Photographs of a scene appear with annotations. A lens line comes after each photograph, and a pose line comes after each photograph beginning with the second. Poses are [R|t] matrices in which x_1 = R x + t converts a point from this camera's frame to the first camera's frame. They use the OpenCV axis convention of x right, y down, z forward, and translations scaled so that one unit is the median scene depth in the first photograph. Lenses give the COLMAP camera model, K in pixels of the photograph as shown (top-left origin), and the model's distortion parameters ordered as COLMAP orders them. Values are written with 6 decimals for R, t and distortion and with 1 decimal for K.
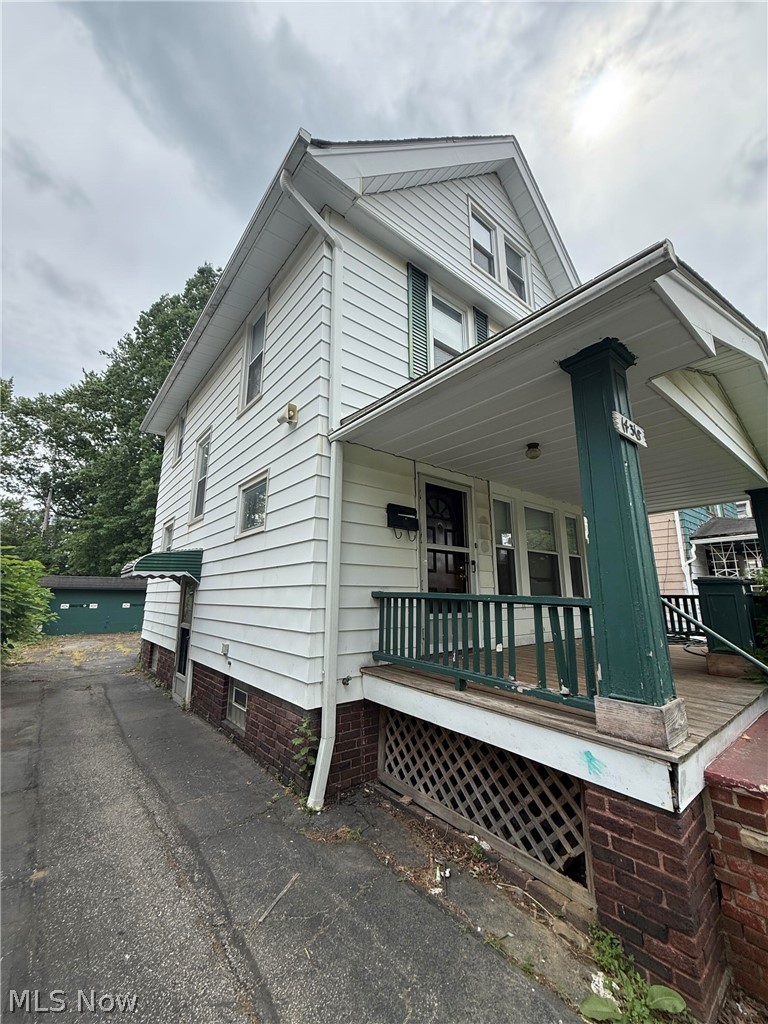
lens RADIAL K [[405.5, 0, 384.0], [0, 405.5, 512.0], [0, 0, 1]] dist [-0.001515, -0.000069]
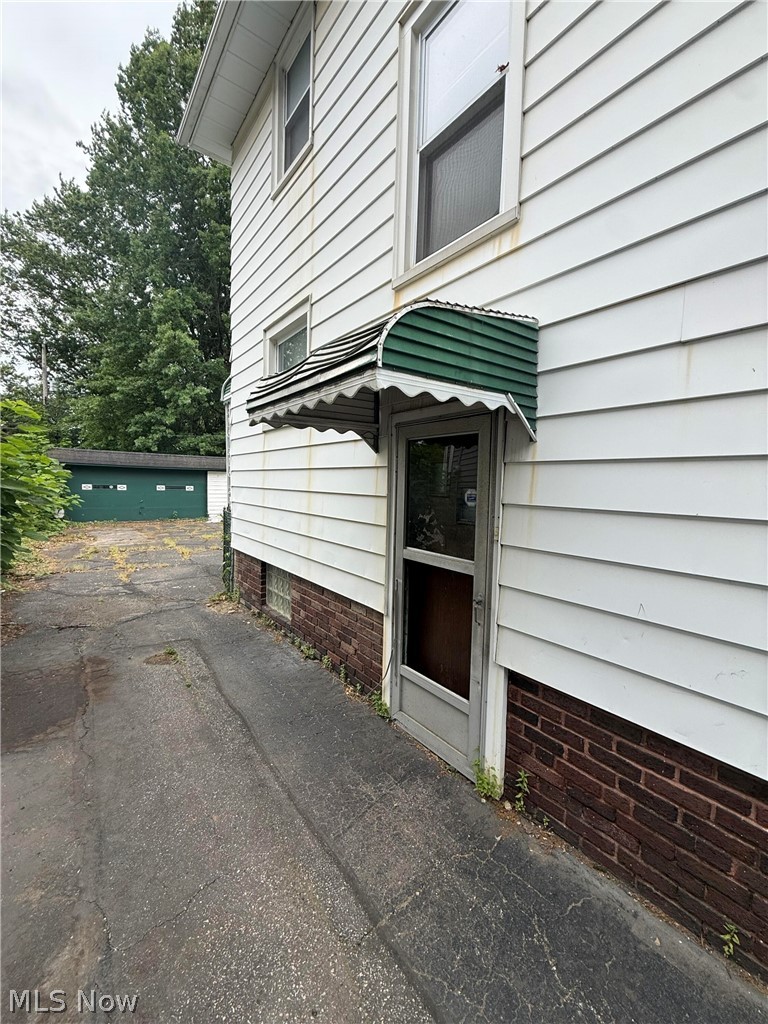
lens RADIAL K [[423.1, 0, 384.0], [0, 423.1, 512.0], [0, 0, 1]] dist [0.021018, 0.000193]
pose [[0.998657, 0.029935, -0.042290, -0.133075], [-0.017517, 0.963217, 0.268153, 0.035221], [0.048762, -0.267052, 0.962448, 0.163678]]
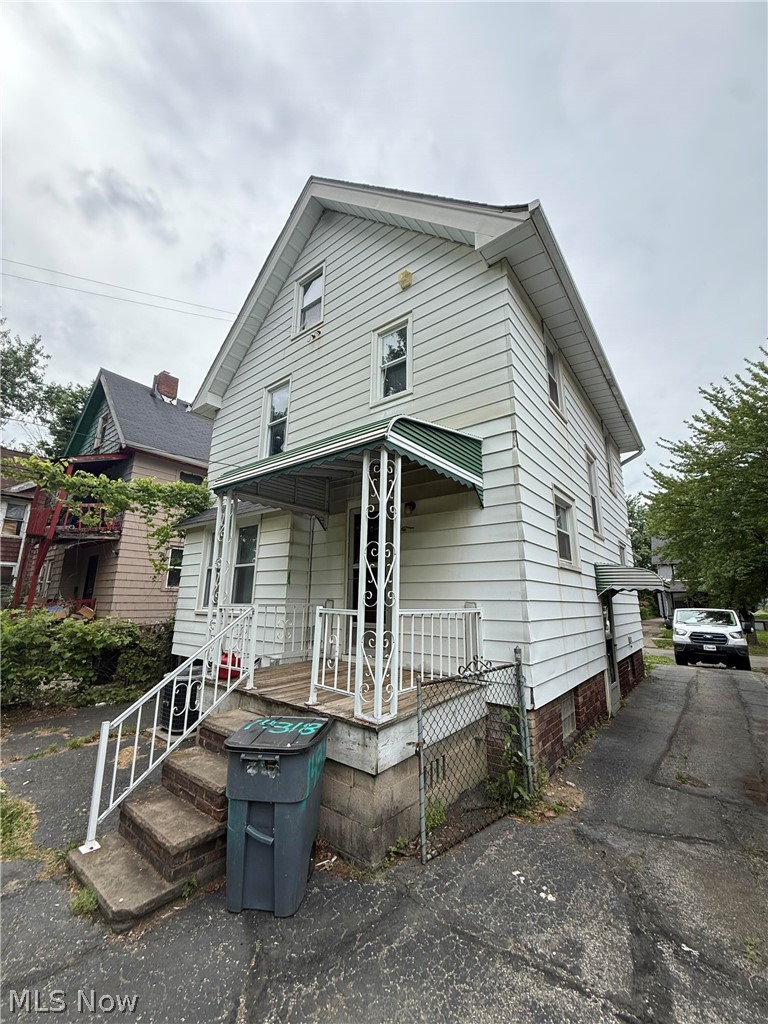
lens RADIAL K [[405.5, 0, 384.0], [0, 405.5, 512.0], [0, 0, 1]] dist [-0.001515, -0.000069]
pose [[-0.218736, 0.205016, 0.954004, -0.372140], [-0.219913, 0.942169, -0.252894, 0.095981], [-0.950680, -0.265115, -0.161001, 0.470924]]
